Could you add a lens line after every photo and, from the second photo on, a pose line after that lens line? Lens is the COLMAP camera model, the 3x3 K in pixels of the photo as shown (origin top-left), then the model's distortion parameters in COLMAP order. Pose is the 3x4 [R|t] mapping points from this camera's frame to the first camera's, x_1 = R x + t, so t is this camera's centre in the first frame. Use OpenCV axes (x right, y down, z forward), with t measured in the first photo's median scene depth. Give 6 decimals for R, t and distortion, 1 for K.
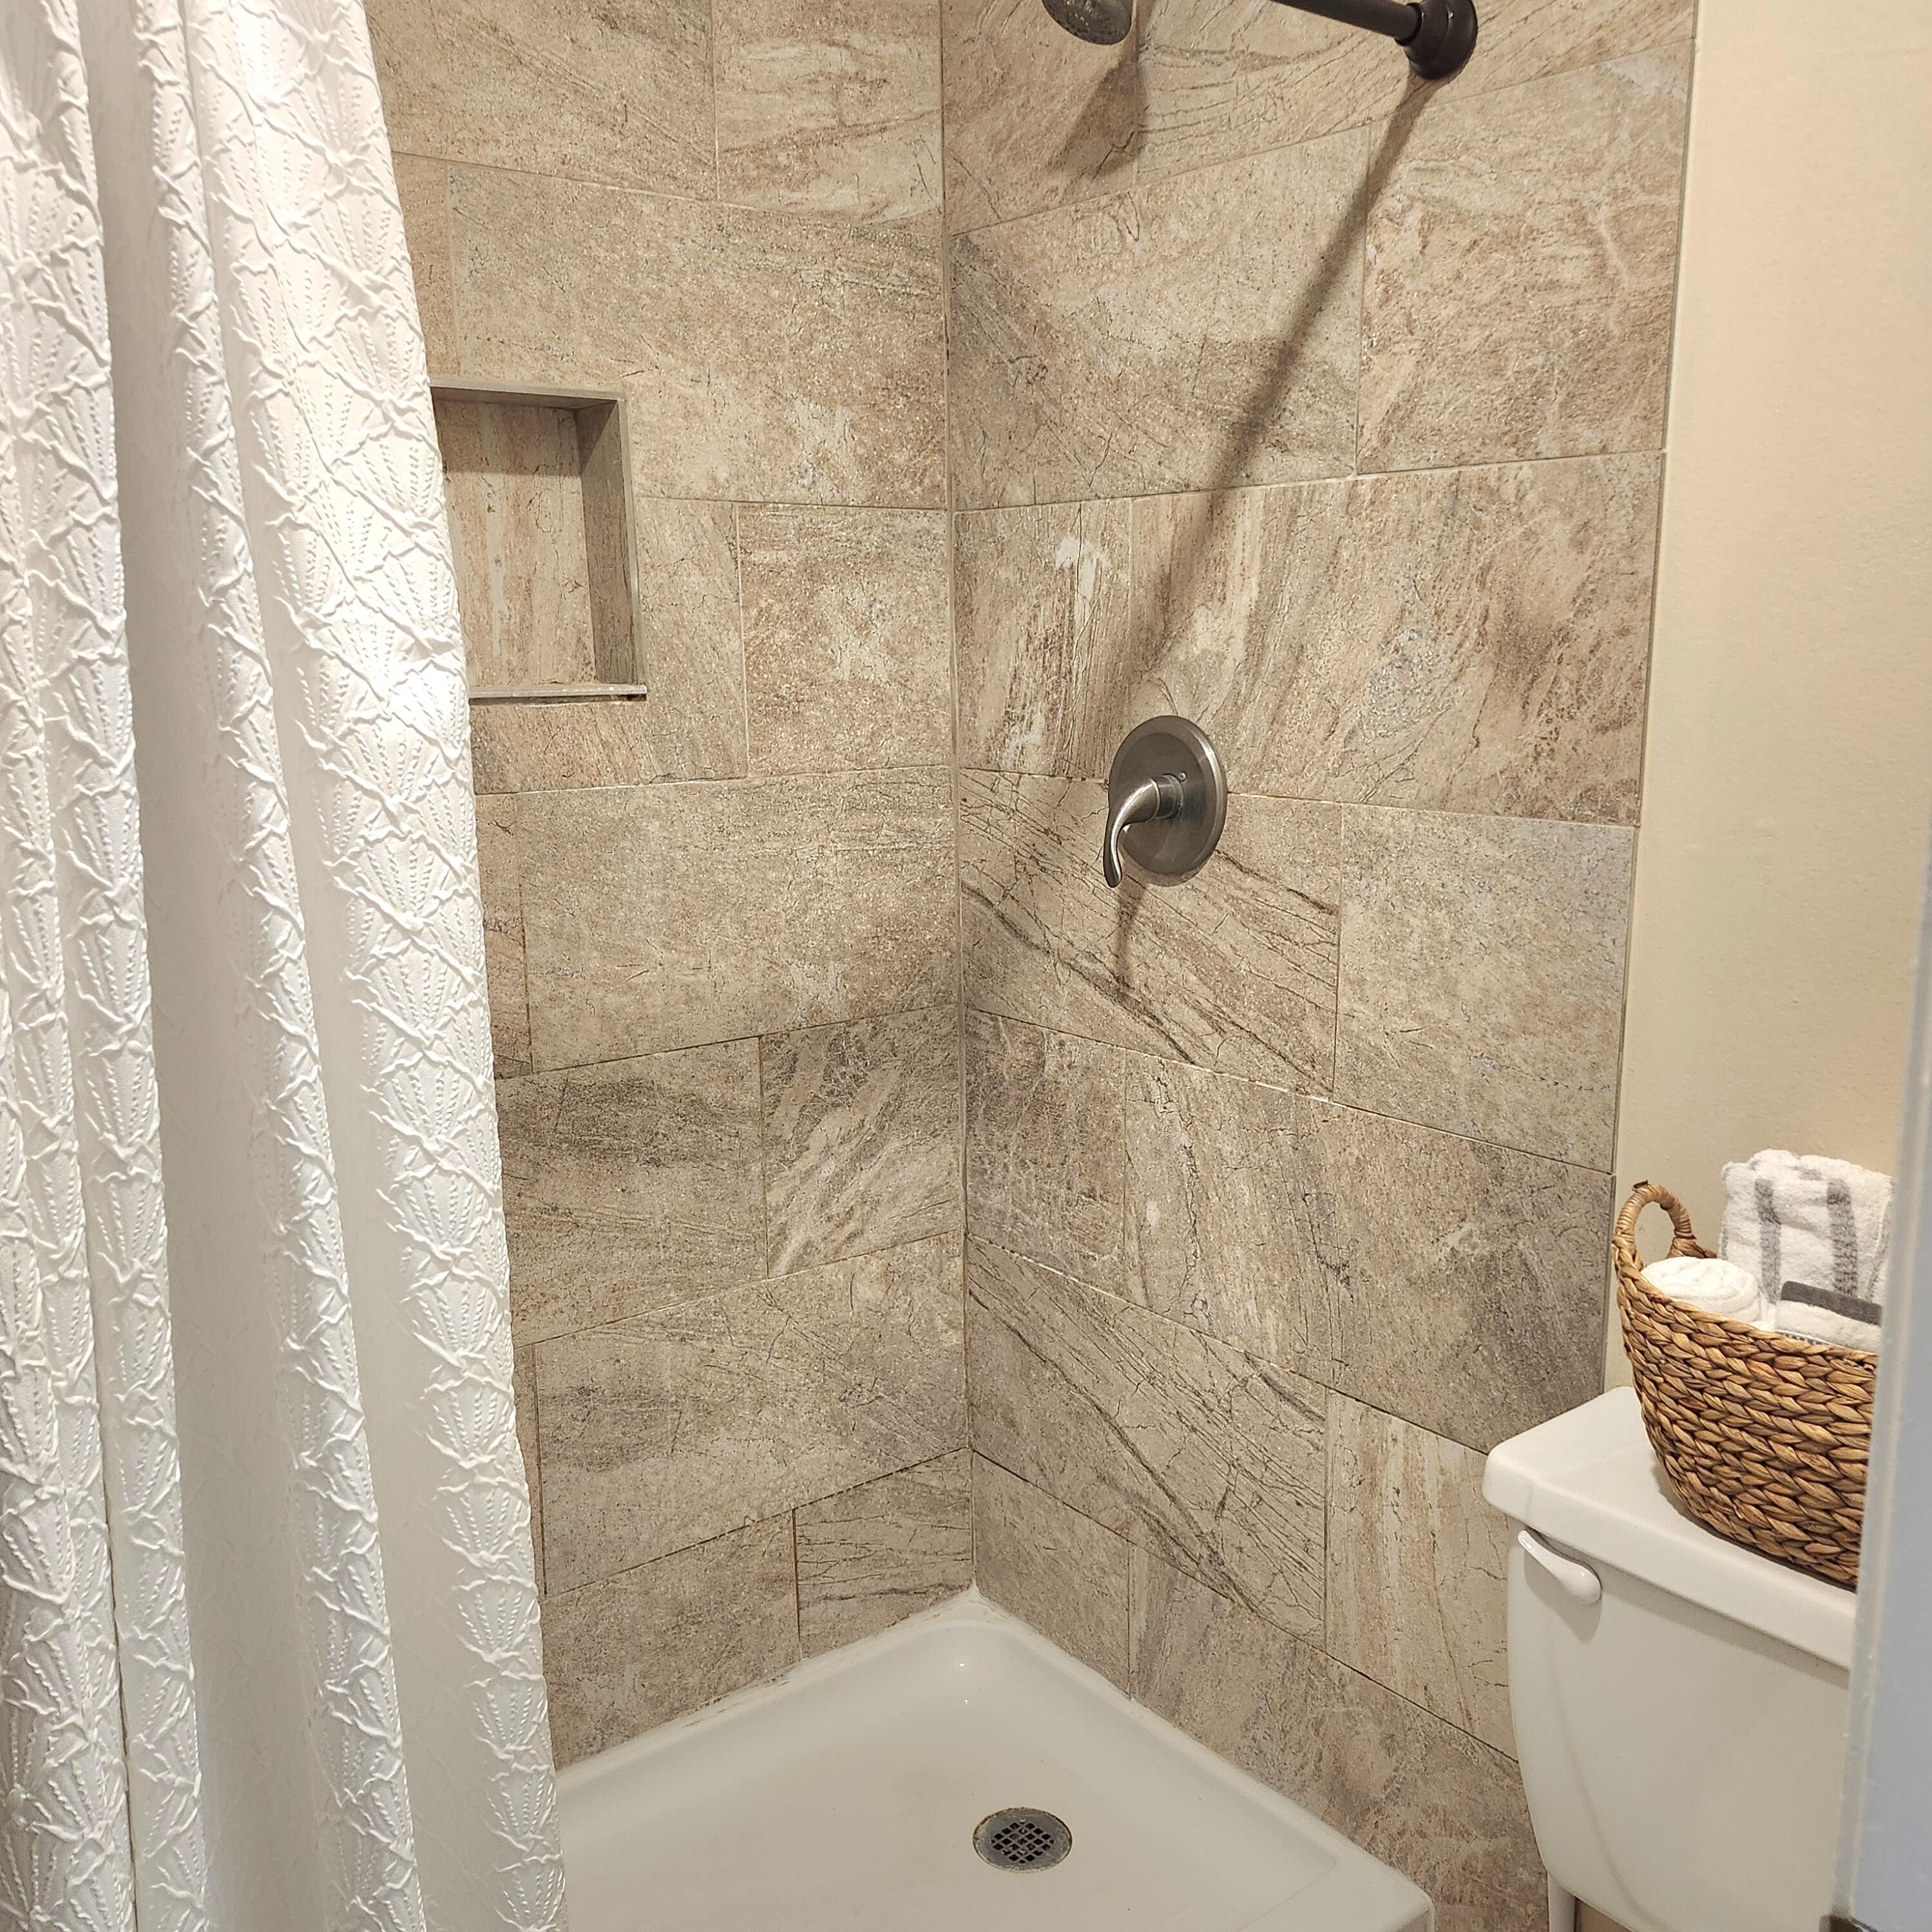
lens RADIAL K [[1816.4, 0, 964.6], [0, 1816.4, 993.6], [0, 0, 1]] dist [0.077709, -0.114447]
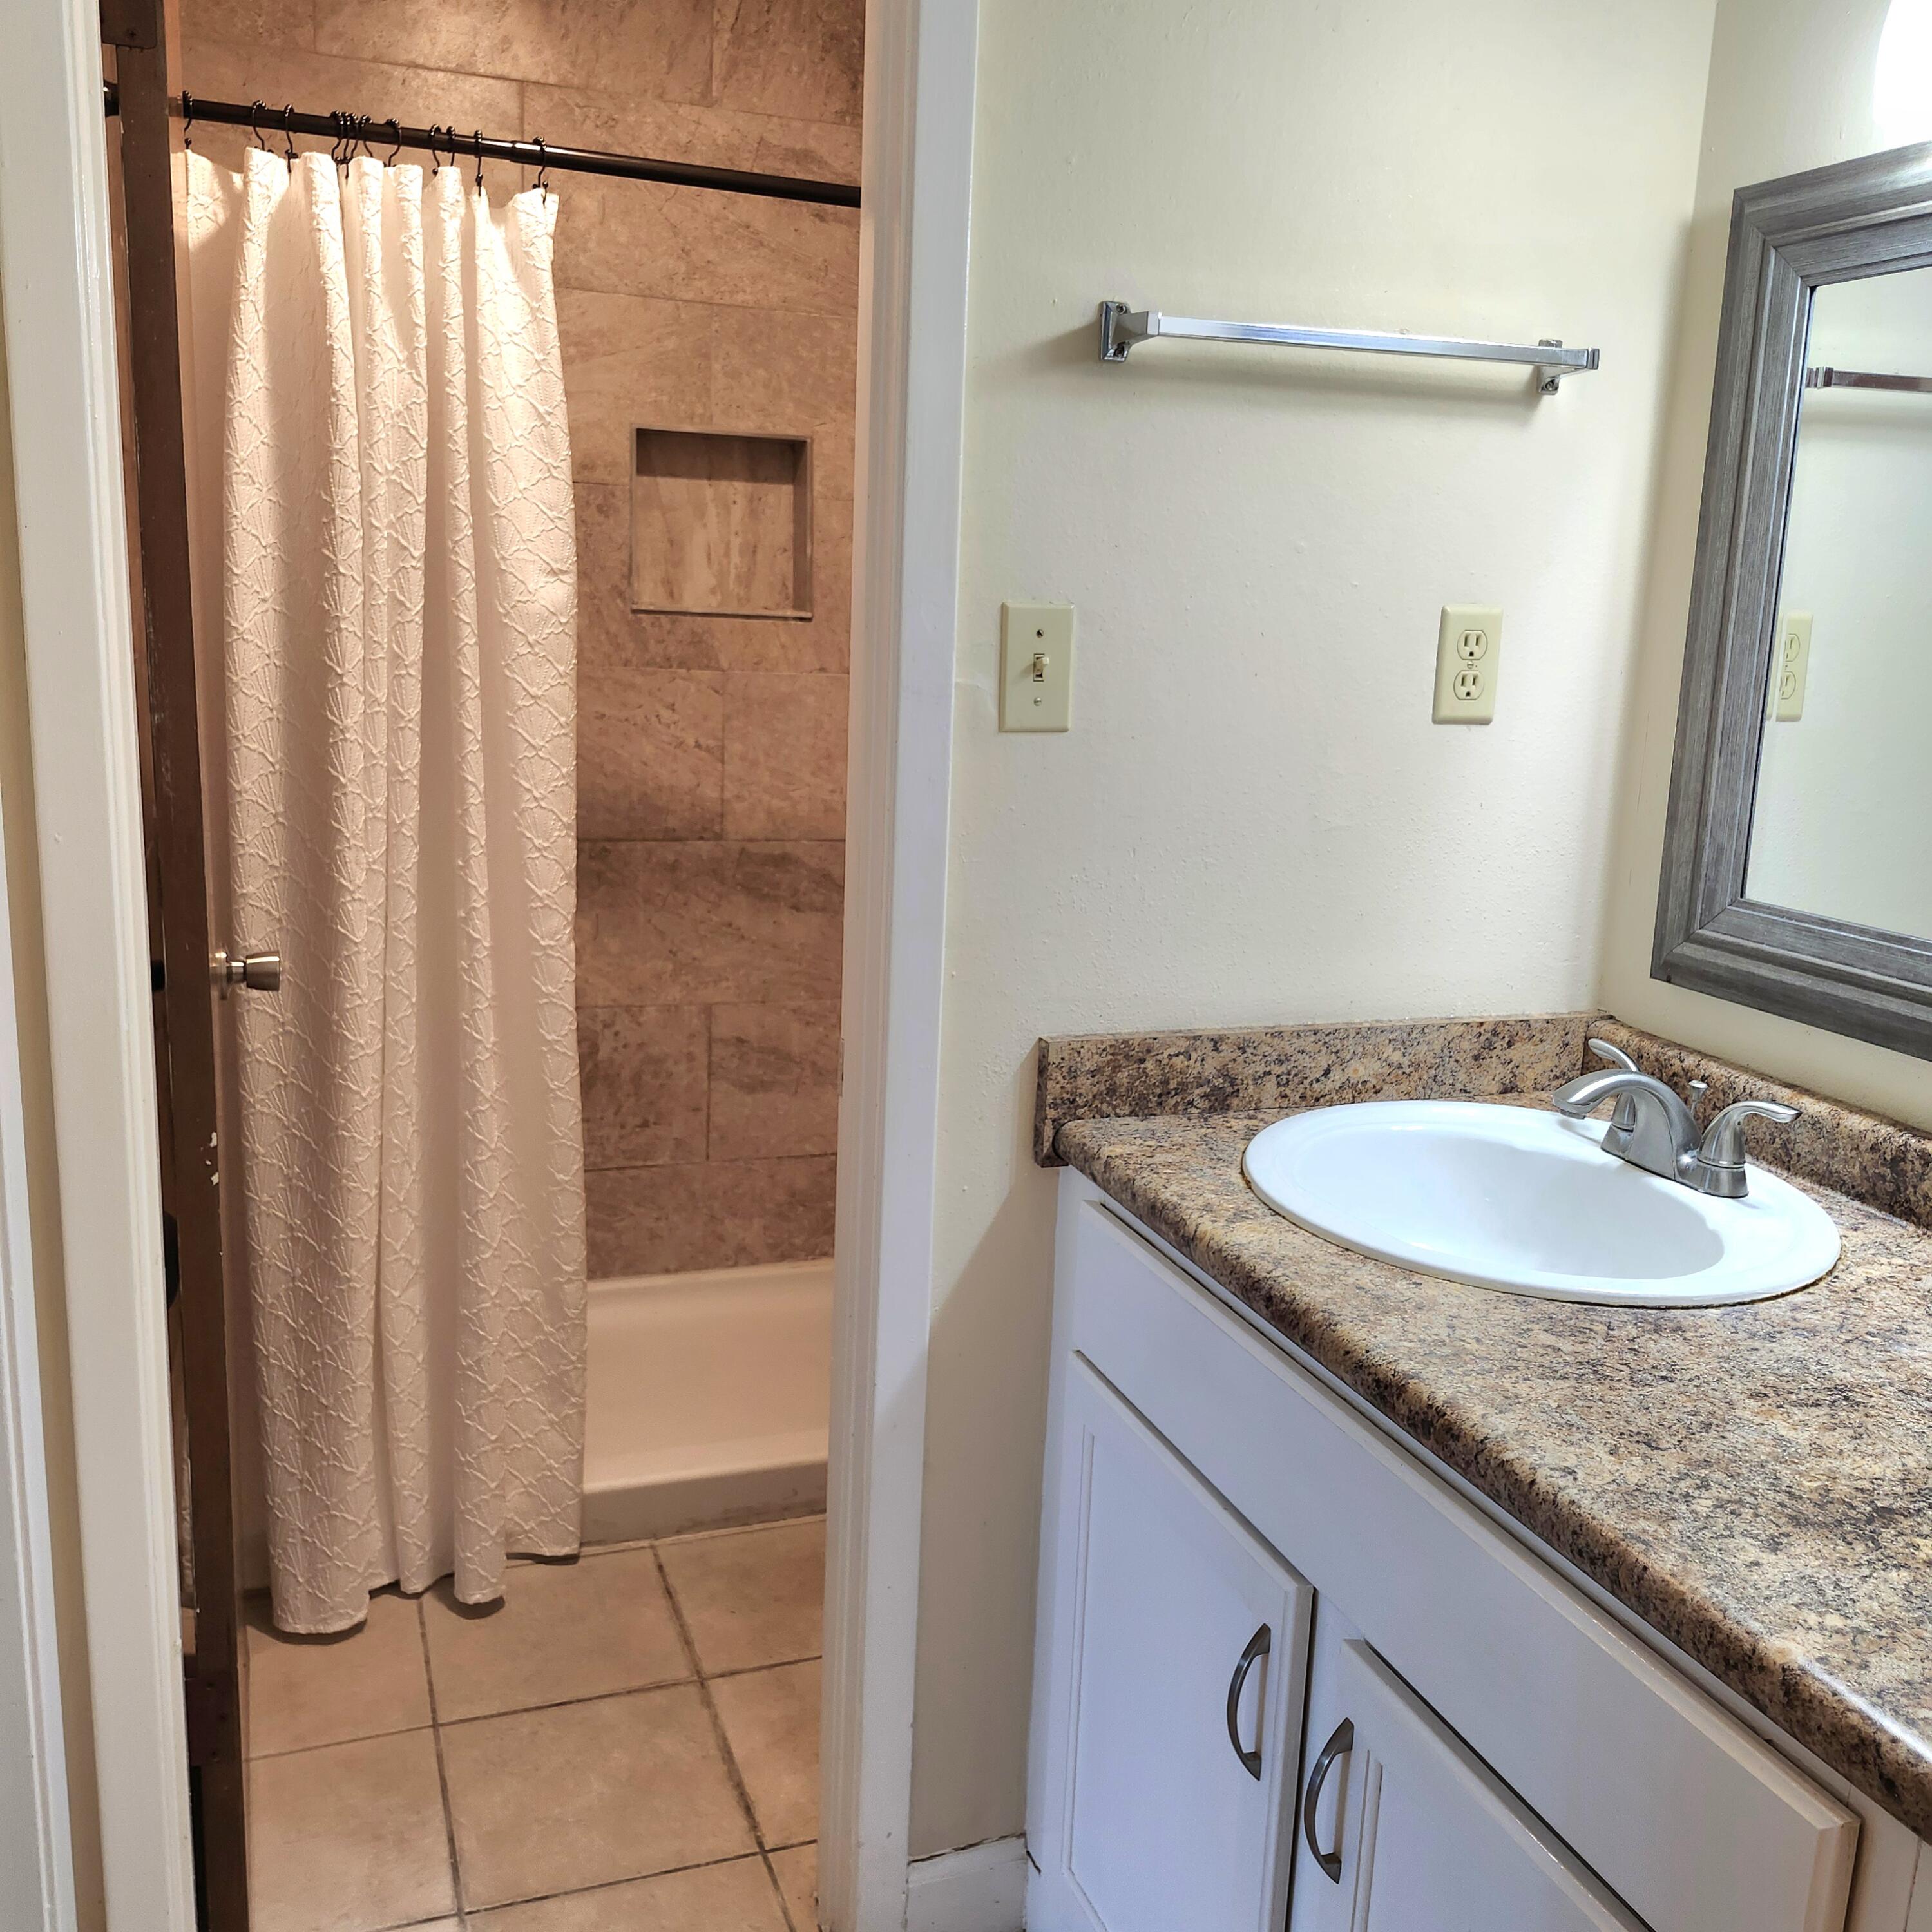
lens RADIAL K [[1816.4, 0, 964.6], [0, 1816.4, 993.6], [0, 0, 1]] dist [0.077709, -0.114447]
pose [[0.947819, 0.122306, -0.294415, 0.838801], [-0.118126, 0.992483, 0.032010, 0.179819], [0.296117, 0.004439, 0.955141, -0.923572]]
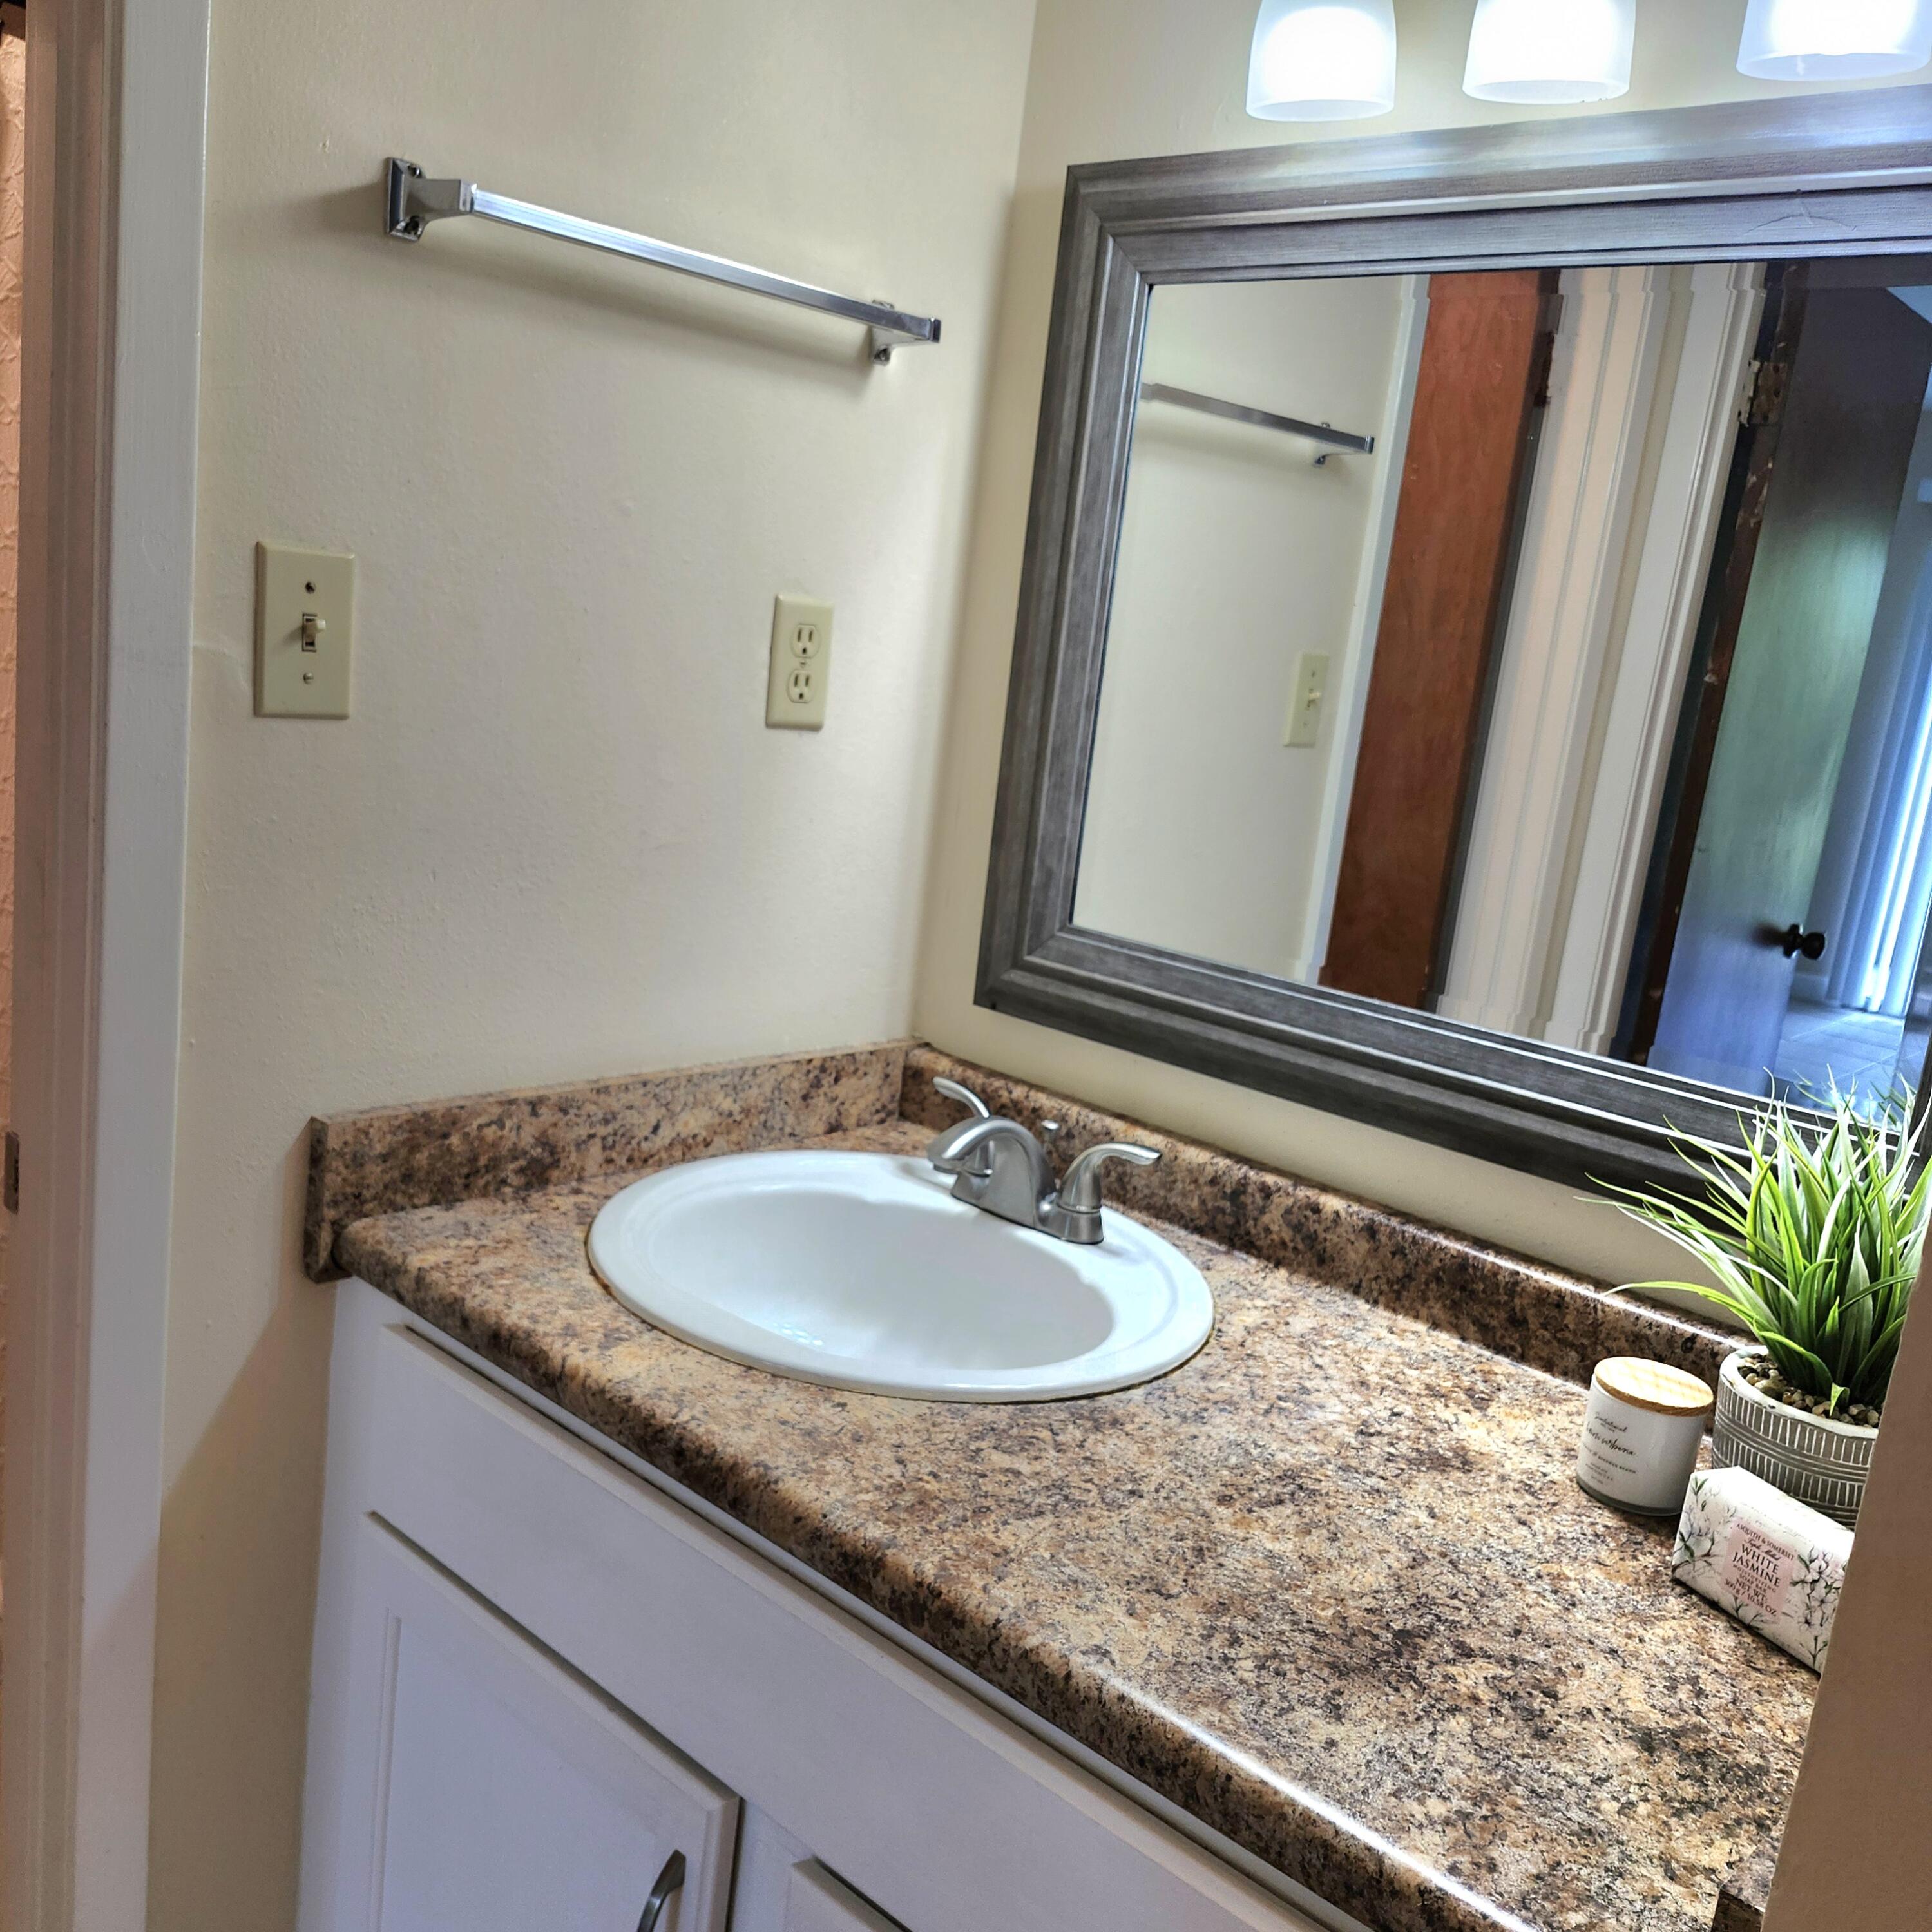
lens RADIAL K [[1792.2, 0, 958.9], [0, 1792.2, 1007.2], [0, 0, 1]] dist [0.135225, -0.258045]
pose [[0.977349, 0.098958, 0.187073, 0.450324], [-0.102811, 0.994640, 0.010980, 0.088286], [-0.184984, -0.029965, 0.982285, -0.441097]]
